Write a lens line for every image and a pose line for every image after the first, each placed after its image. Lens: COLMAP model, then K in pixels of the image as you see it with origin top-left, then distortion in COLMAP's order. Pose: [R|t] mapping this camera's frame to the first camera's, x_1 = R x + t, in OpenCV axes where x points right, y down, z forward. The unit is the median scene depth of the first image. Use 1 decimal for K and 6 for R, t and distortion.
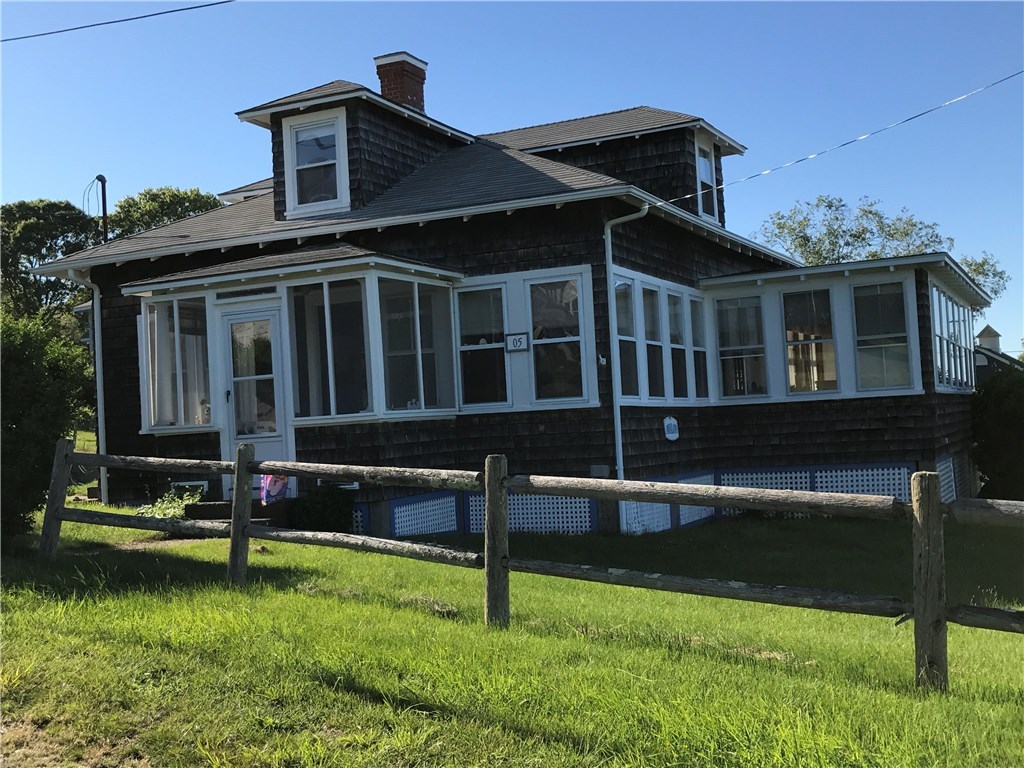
lens RADIAL K [[1212.9, 0, 521.5], [0, 1212.9, 389.4], [0, 0, 1]] dist [0.002567, 0.000000]
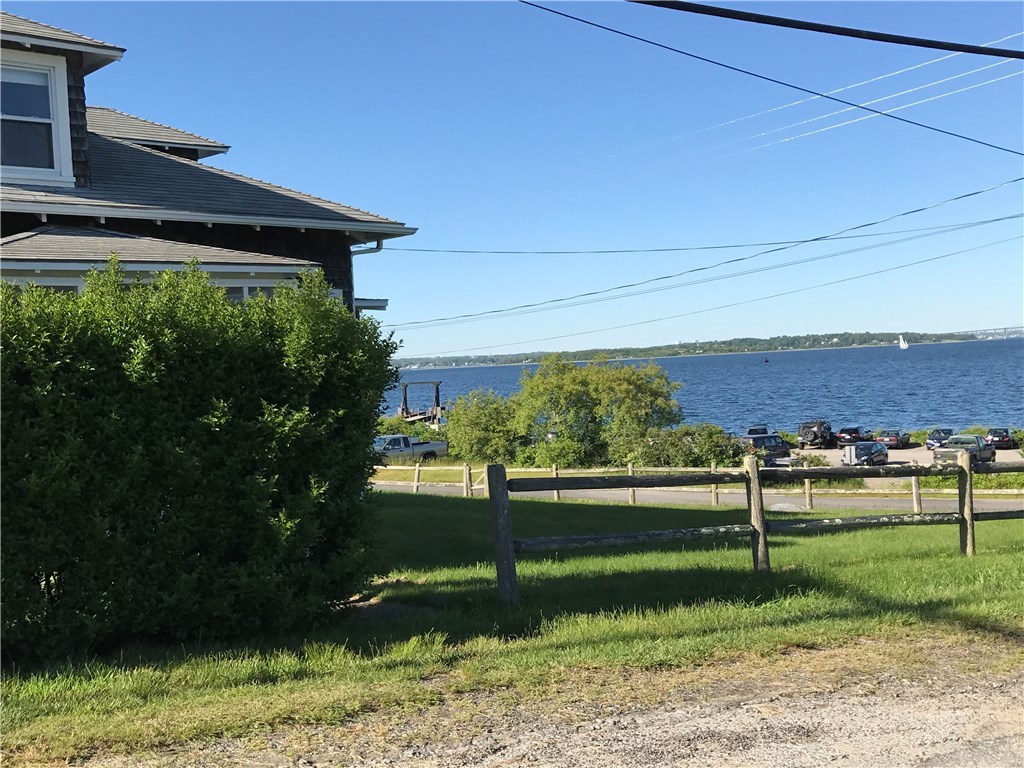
lens RADIAL K [[1212.9, 0, 515.6], [0, 1212.9, 387.0], [0, 0, 1]] dist [0.002567, 0.000000]
pose [[0.375127, 0.014142, 0.926865, -0.781912], [0.001150, 0.999876, -0.015722, -0.001878], [-0.926973, 0.006964, 0.375064, 0.429153]]
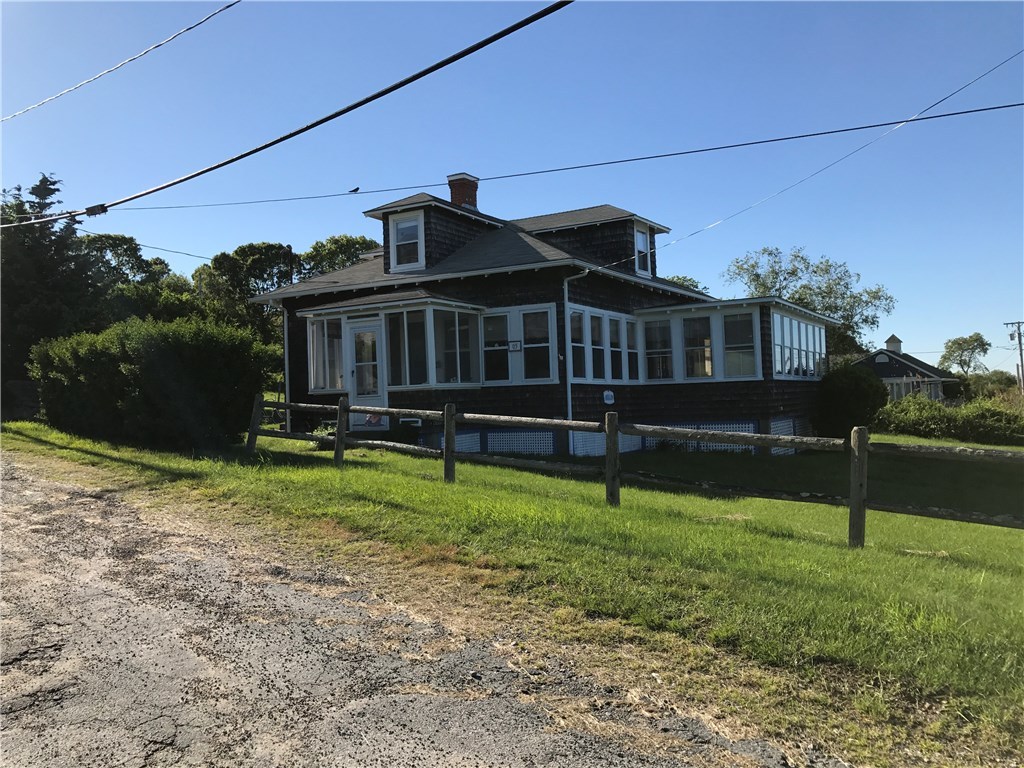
lens RADIAL K [[840.4, 0, 518.2], [0, 840.4, 388.3], [0, 0, 1]] dist [0.029034, -0.018184]
pose [[0.996229, 0.020295, -0.084358, 0.099208], [-0.018624, 0.999615, 0.020552, -0.002506], [0.084743, -0.018903, 0.996224, -0.204368]]
